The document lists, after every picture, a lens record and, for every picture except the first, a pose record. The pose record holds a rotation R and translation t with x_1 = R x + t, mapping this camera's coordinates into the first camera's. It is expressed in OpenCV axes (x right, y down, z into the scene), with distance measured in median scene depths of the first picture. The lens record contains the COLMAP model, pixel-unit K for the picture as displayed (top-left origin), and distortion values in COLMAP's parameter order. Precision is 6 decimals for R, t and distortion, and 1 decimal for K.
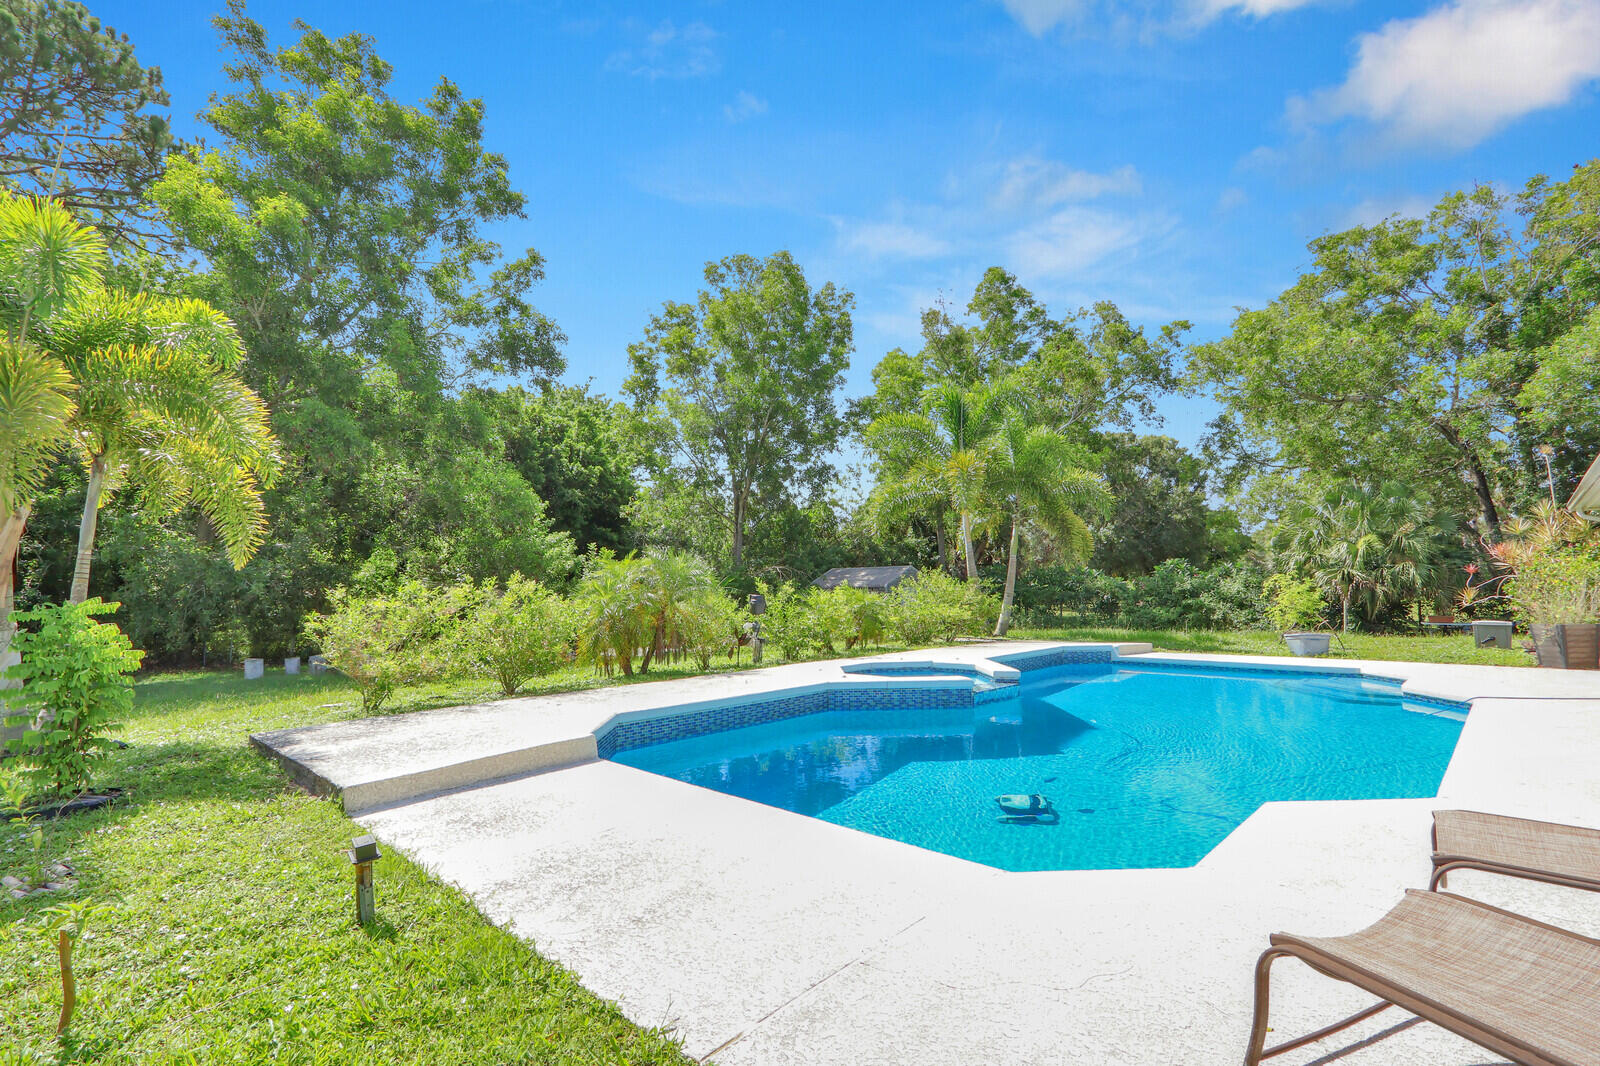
lens RADIAL K [[754.9, 0, 800.0], [0, 754.9, 533.0], [0, 0, 1]] dist [-0.002005, 0.000054]
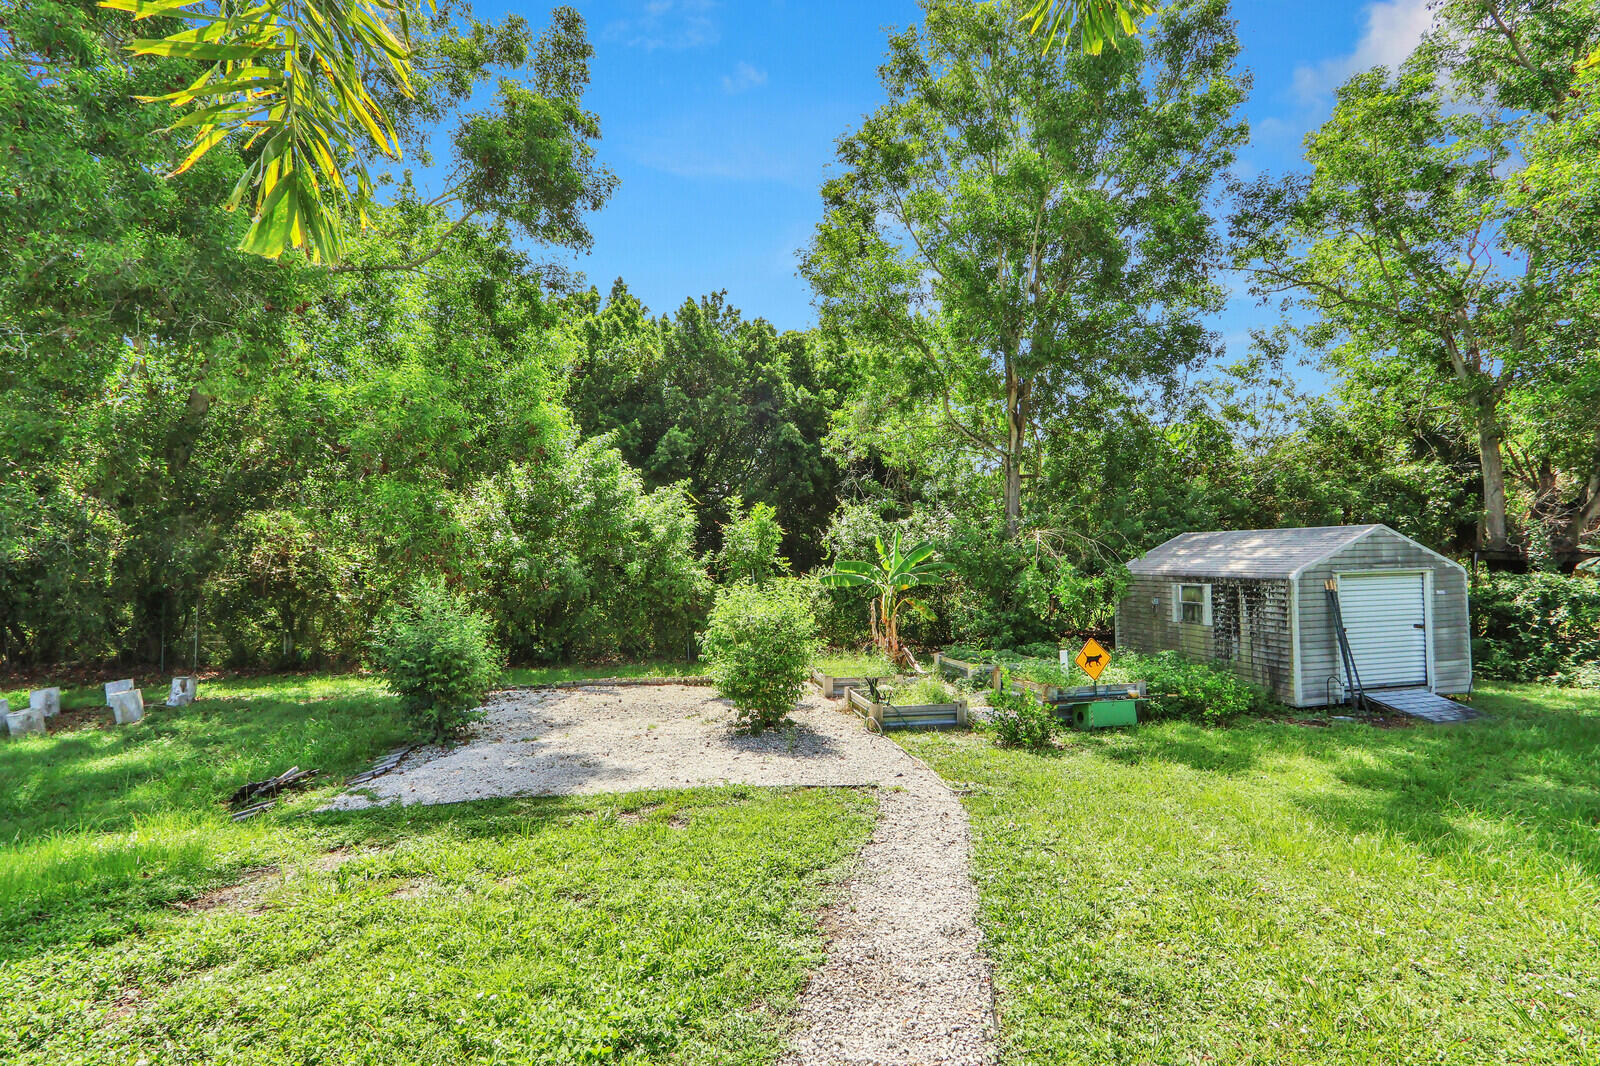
lens RADIAL K [[754.9, 0, 800.0], [0, 754.9, 533.0], [0, 0, 1]] dist [-0.002005, 0.000054]
pose [[0.843821, -0.009904, -0.536533, 0.087783], [0.034691, 0.998745, 0.036123, 0.019723], [0.535502, -0.049094, 0.843106, 0.435461]]
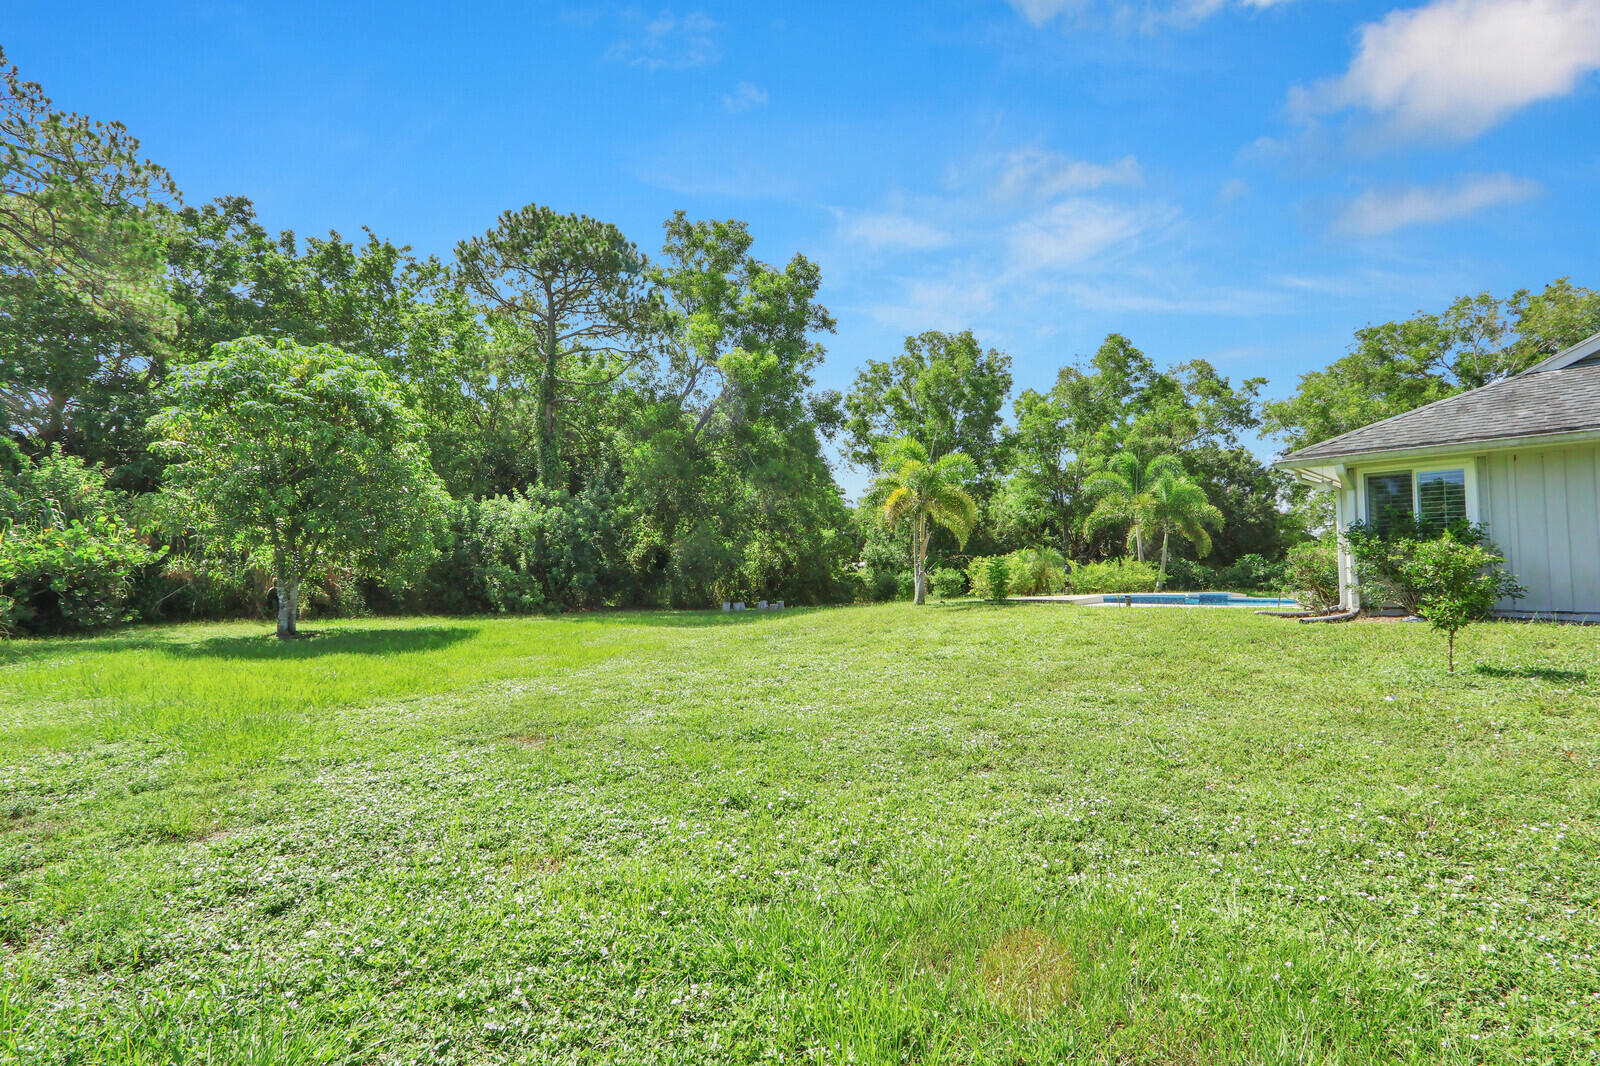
lens RADIAL K [[754.9, 0, 800.0], [0, 754.9, 533.0], [0, 0, 1]] dist [-0.002005, 0.000054]
pose [[0.997538, 0.011751, -0.069134, -0.212516], [-0.010991, 0.999875, 0.011374, -0.009510], [0.069259, -0.010587, 0.997543, -0.395338]]
